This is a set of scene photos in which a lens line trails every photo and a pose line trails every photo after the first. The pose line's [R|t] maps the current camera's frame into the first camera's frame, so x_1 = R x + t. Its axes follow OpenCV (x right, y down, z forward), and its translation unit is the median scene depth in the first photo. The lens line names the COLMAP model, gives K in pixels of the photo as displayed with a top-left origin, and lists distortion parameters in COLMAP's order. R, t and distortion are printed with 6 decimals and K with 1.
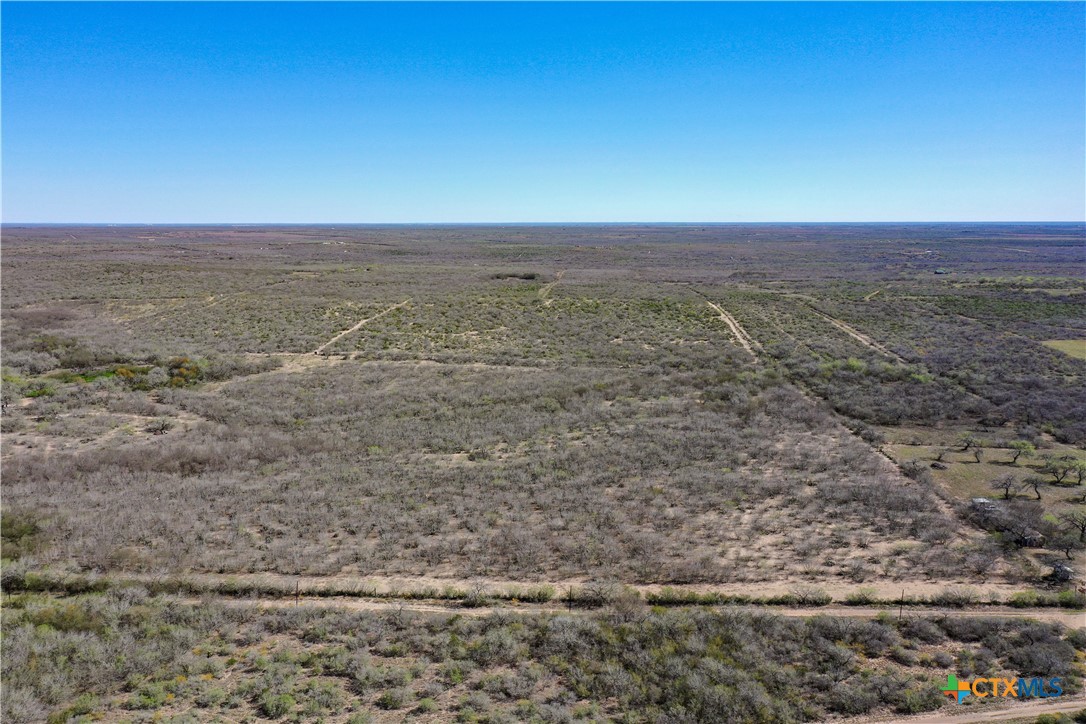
lens RADIAL K [[862.7, 0, 536.9], [0, 862.7, 361.2], [0, 0, 1]] dist [0.010877, 0.008164]
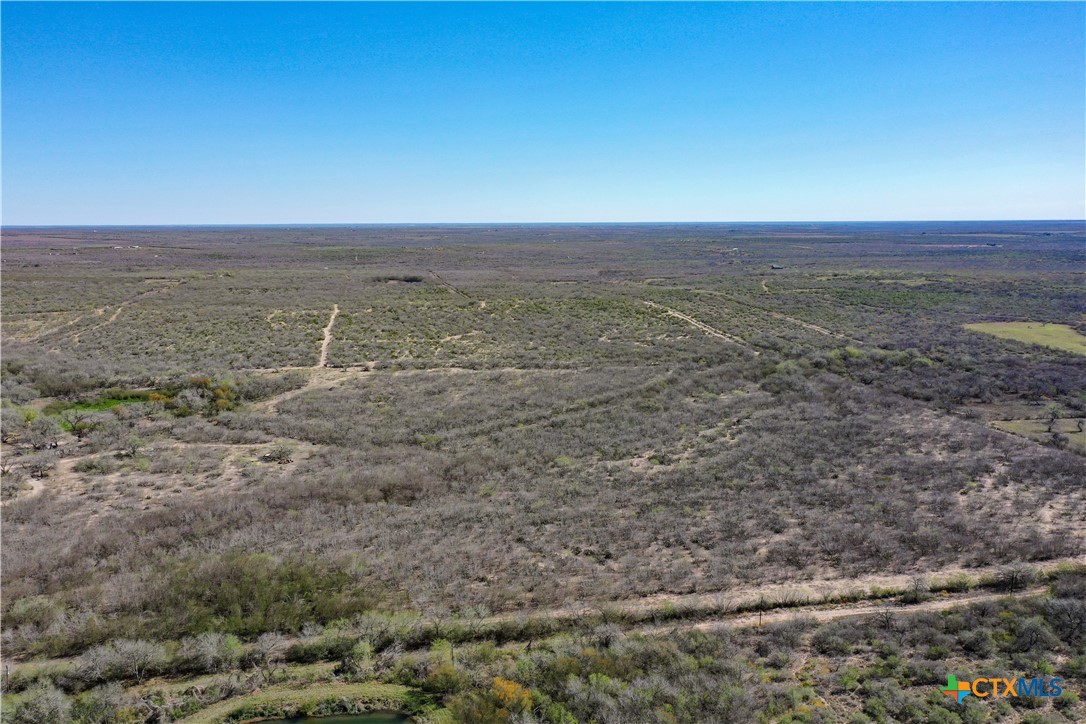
lens RADIAL K [[862.7, 0, 536.9], [0, 862.7, 361.2], [0, 0, 1]] dist [0.010877, 0.008164]
pose [[0.964992, -0.045345, 0.258331, -0.735168], [0.045543, 0.998949, 0.005221, -0.022107], [-0.258296, 0.006727, 0.966042, 0.133746]]
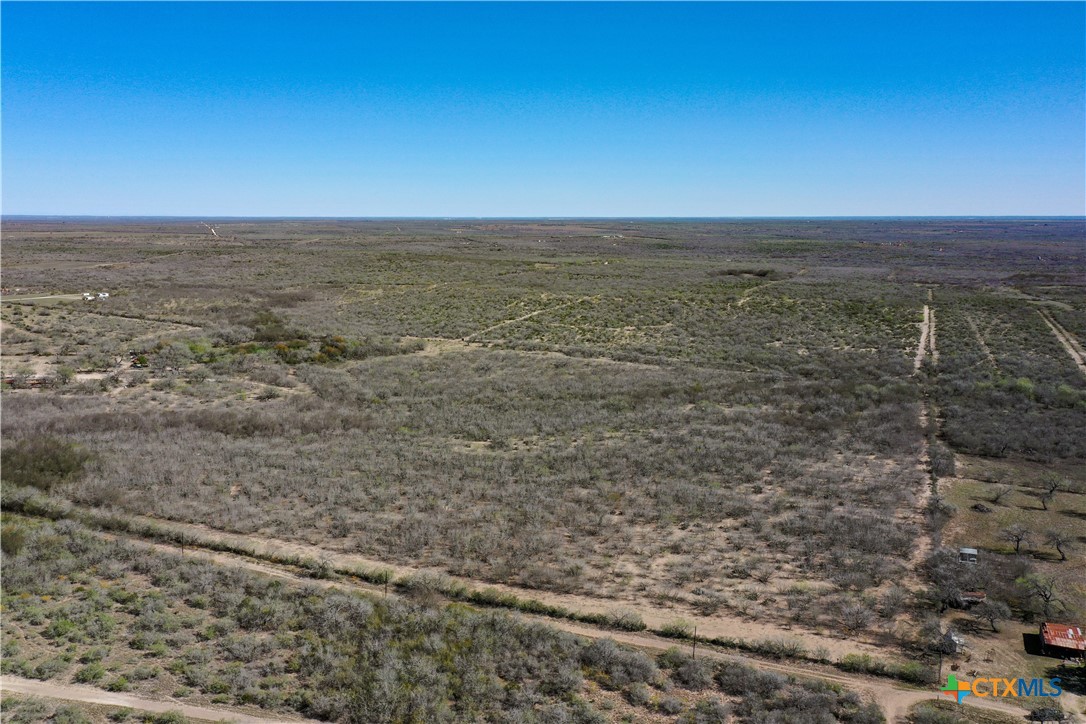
lens RADIAL K [[862.7, 0, 536.9], [0, 862.7, 361.2], [0, 0, 1]] dist [0.010877, 0.008164]
pose [[0.936202, 0.059993, -0.346304, 0.524440], [-0.057627, 0.998191, 0.017136, -0.015983], [0.346706, 0.003913, 0.937966, 0.092381]]
